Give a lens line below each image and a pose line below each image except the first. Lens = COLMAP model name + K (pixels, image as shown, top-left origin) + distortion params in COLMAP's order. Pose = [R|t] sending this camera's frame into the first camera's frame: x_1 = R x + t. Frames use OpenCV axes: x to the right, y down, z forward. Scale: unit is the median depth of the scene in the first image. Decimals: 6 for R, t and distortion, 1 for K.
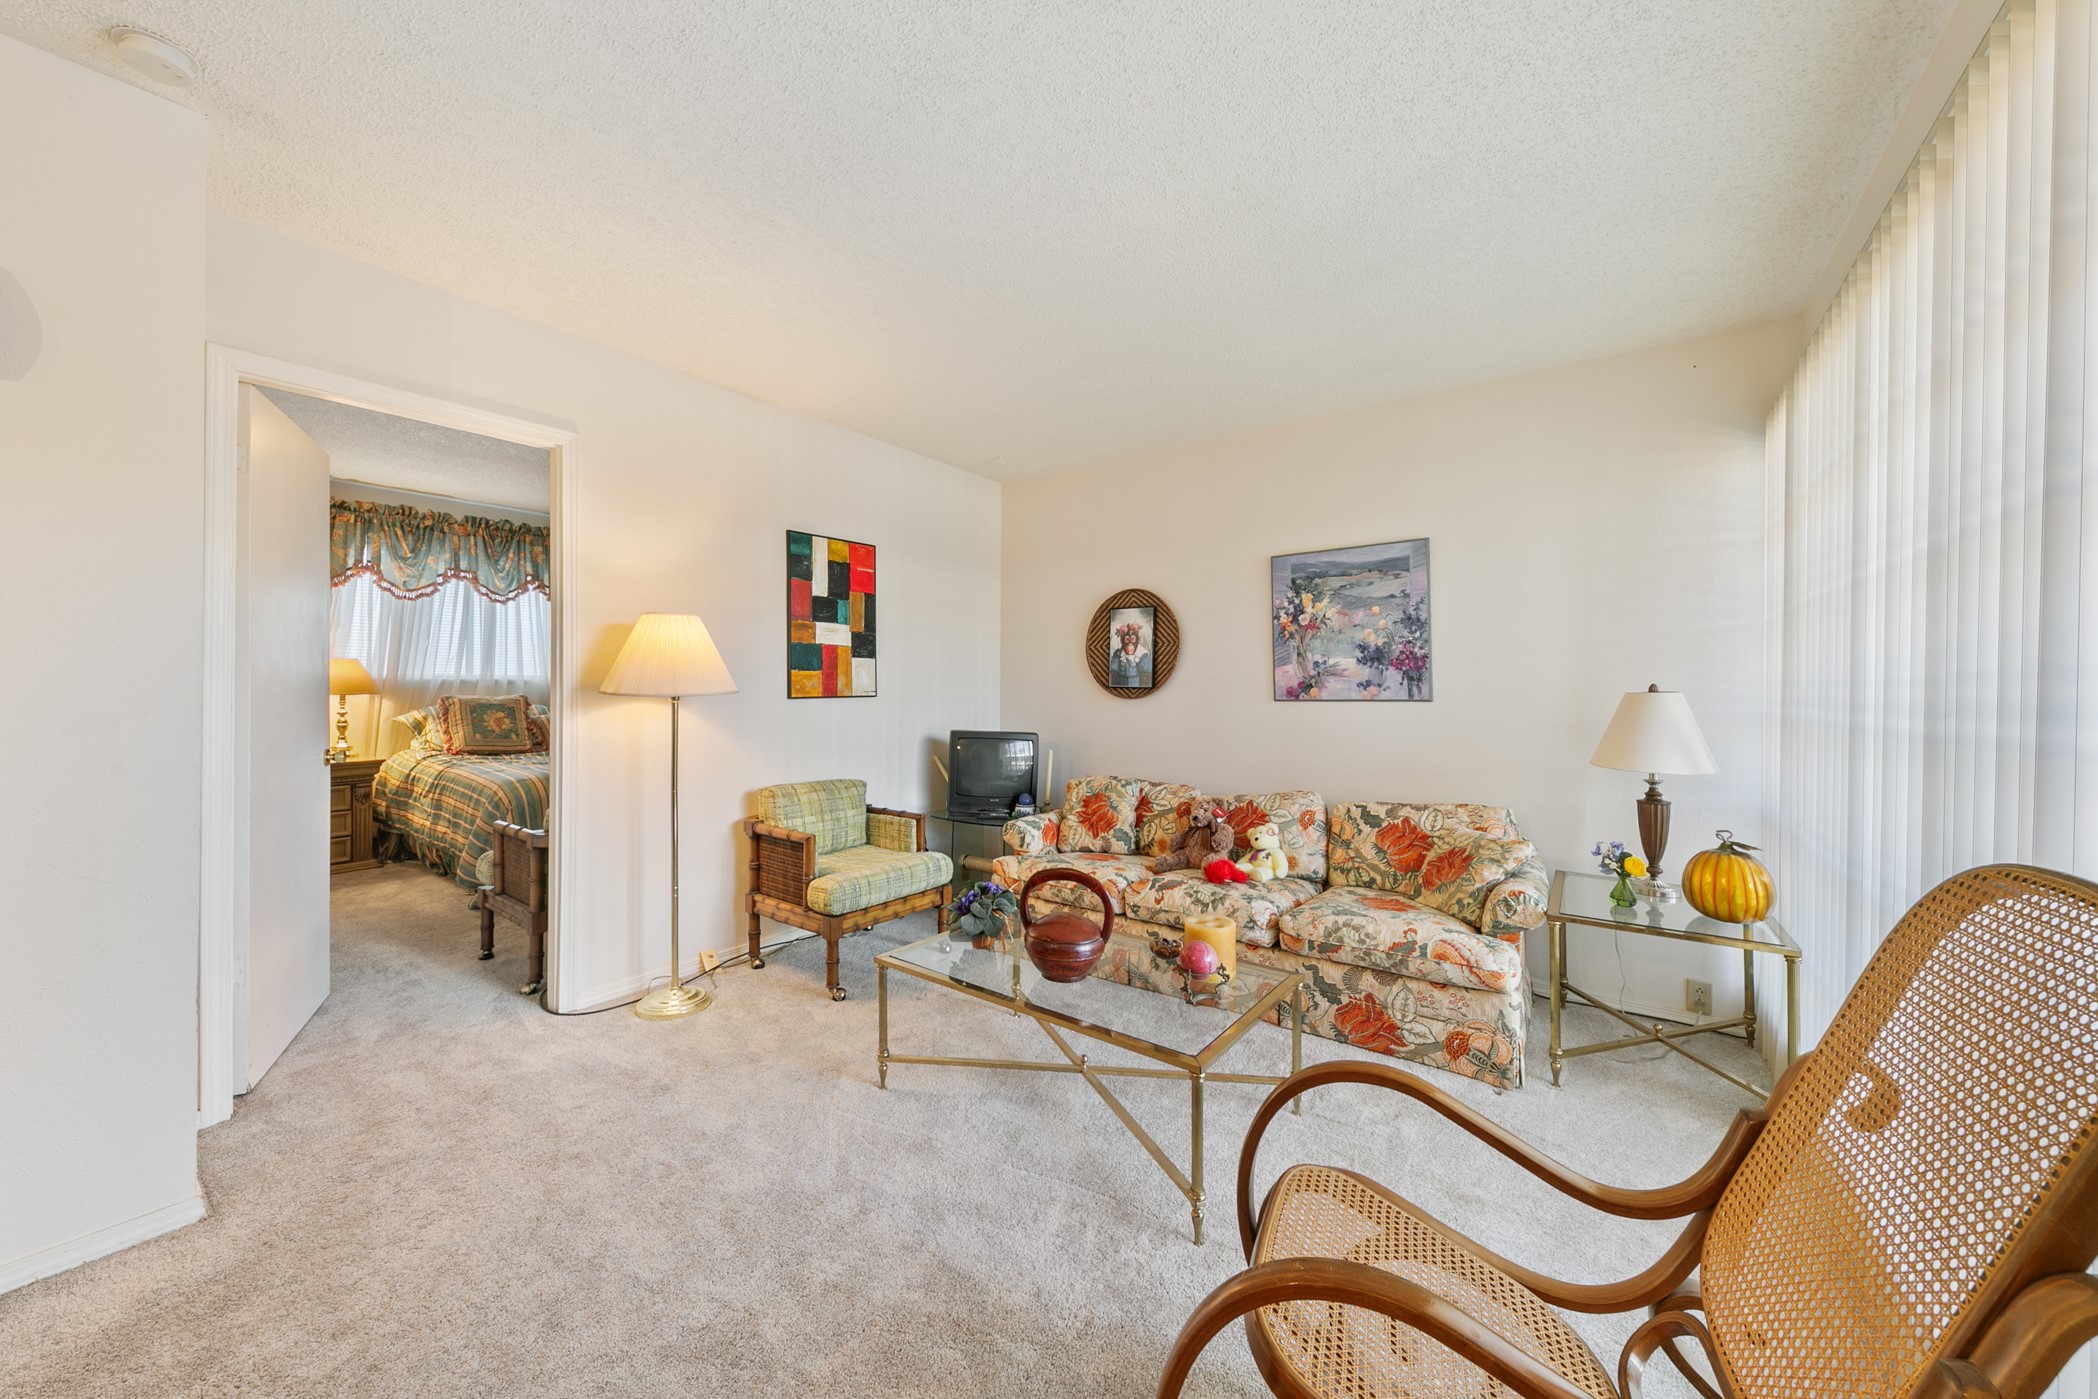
lens RADIAL K [[773.5, 0, 1105.7], [0, 773.5, 685.5], [0, 0, 1]] dist [0.012053, 0.000797]
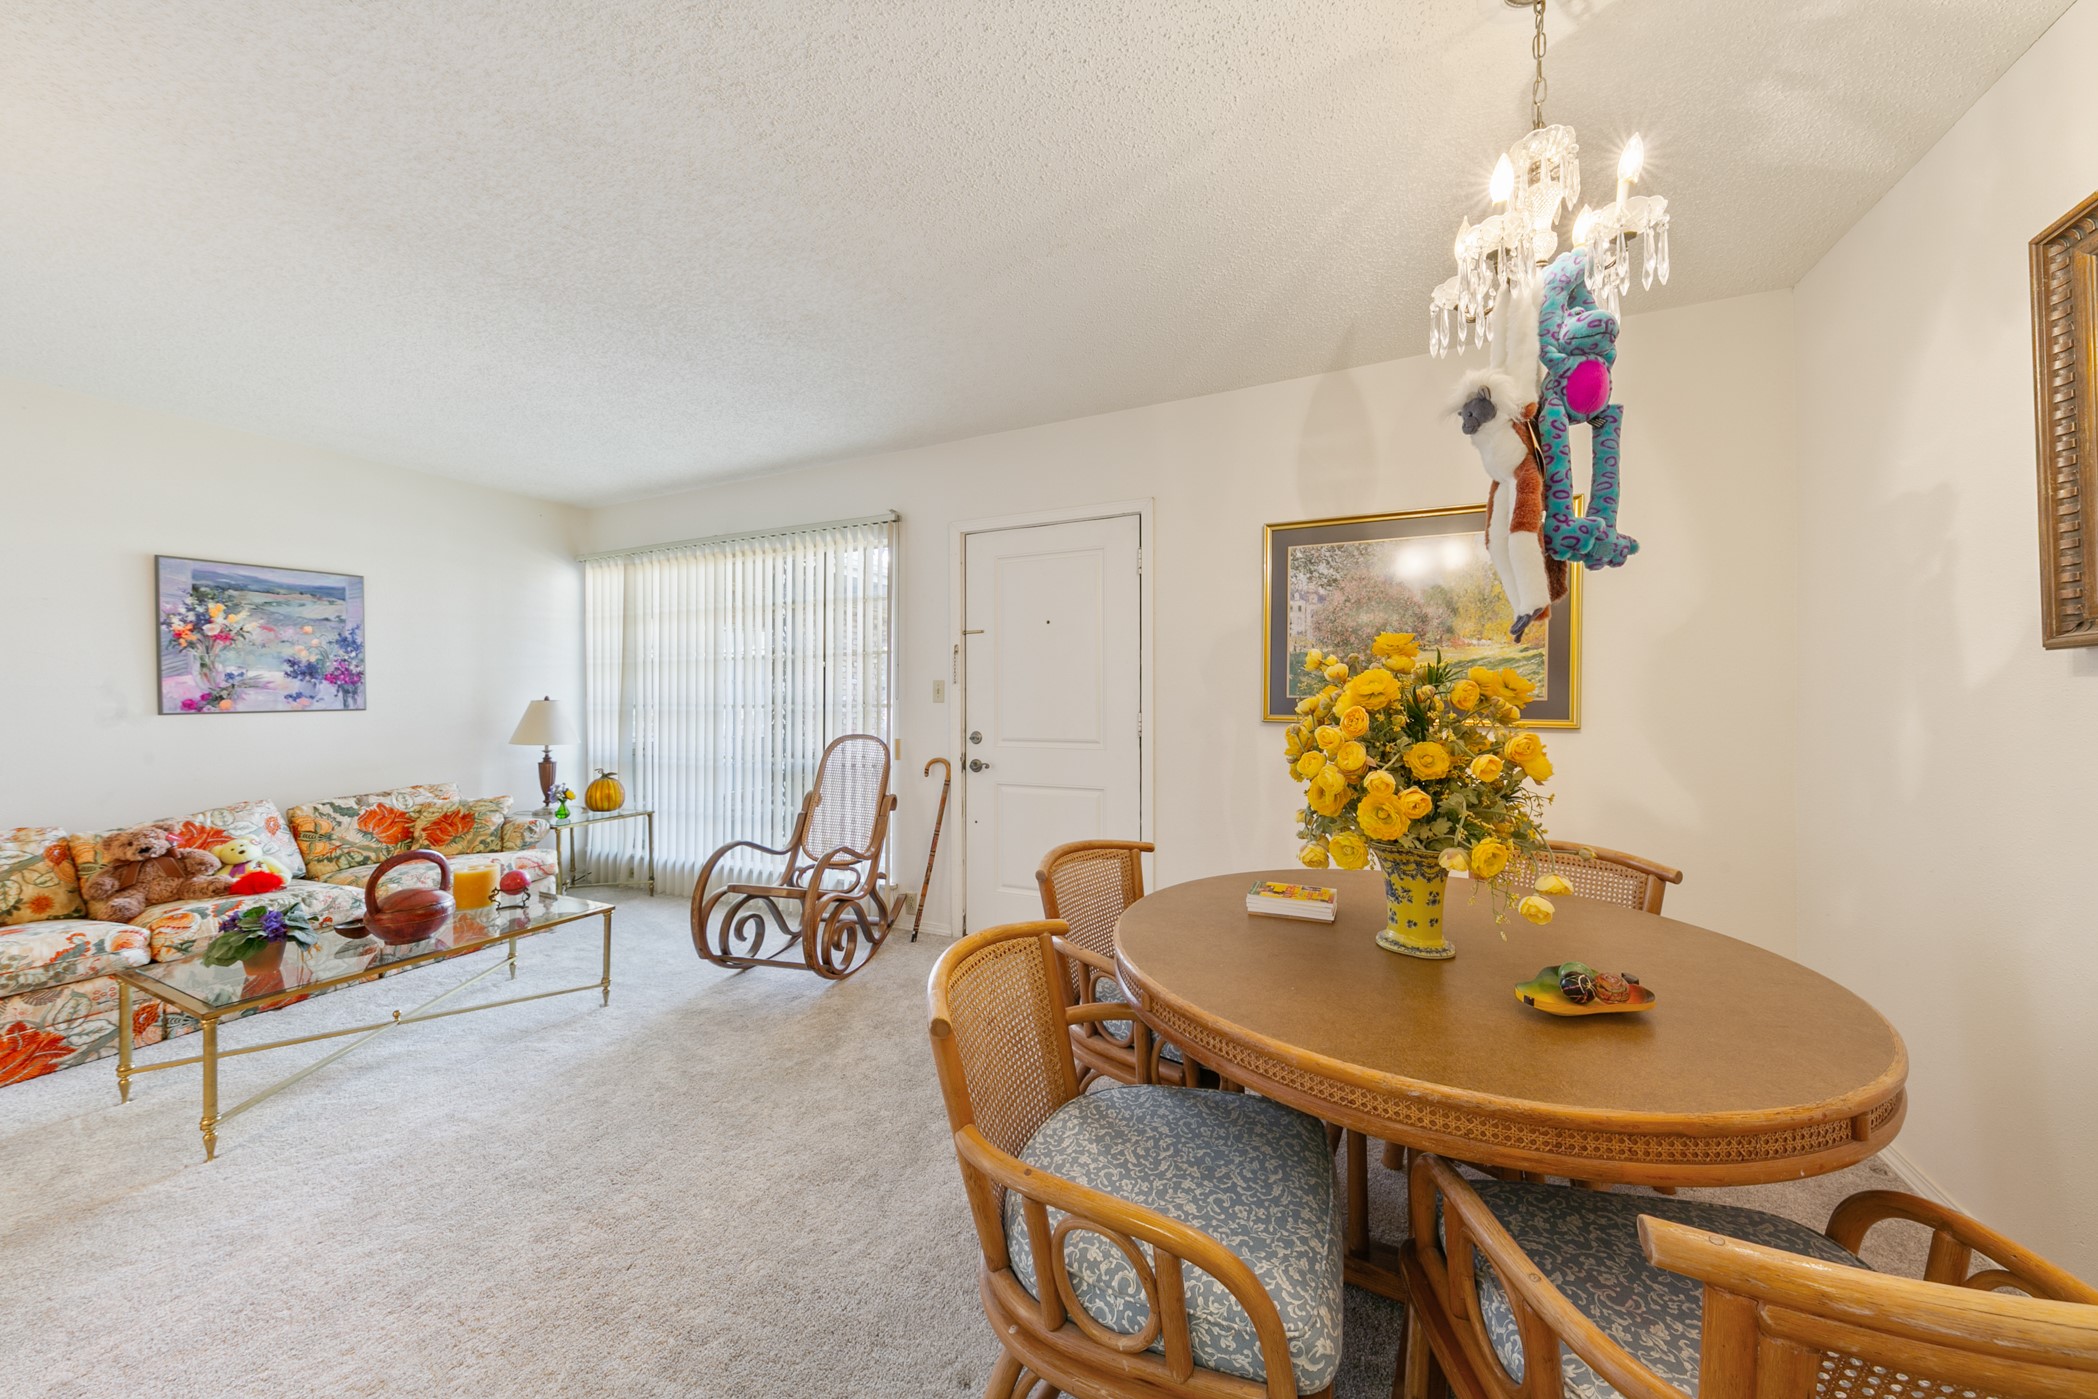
lens RADIAL K [[658.4, 0, 1058.3], [0, 658.4, 699.9], [0, 0, 1]] dist [-0.001363, -0.000961]
pose [[-0.205874, -0.010350, 0.978524, -0.822378], [-0.001317, 0.999946, 0.010299, -0.007409], [-0.978578, 0.000831, -0.205877, 0.142858]]
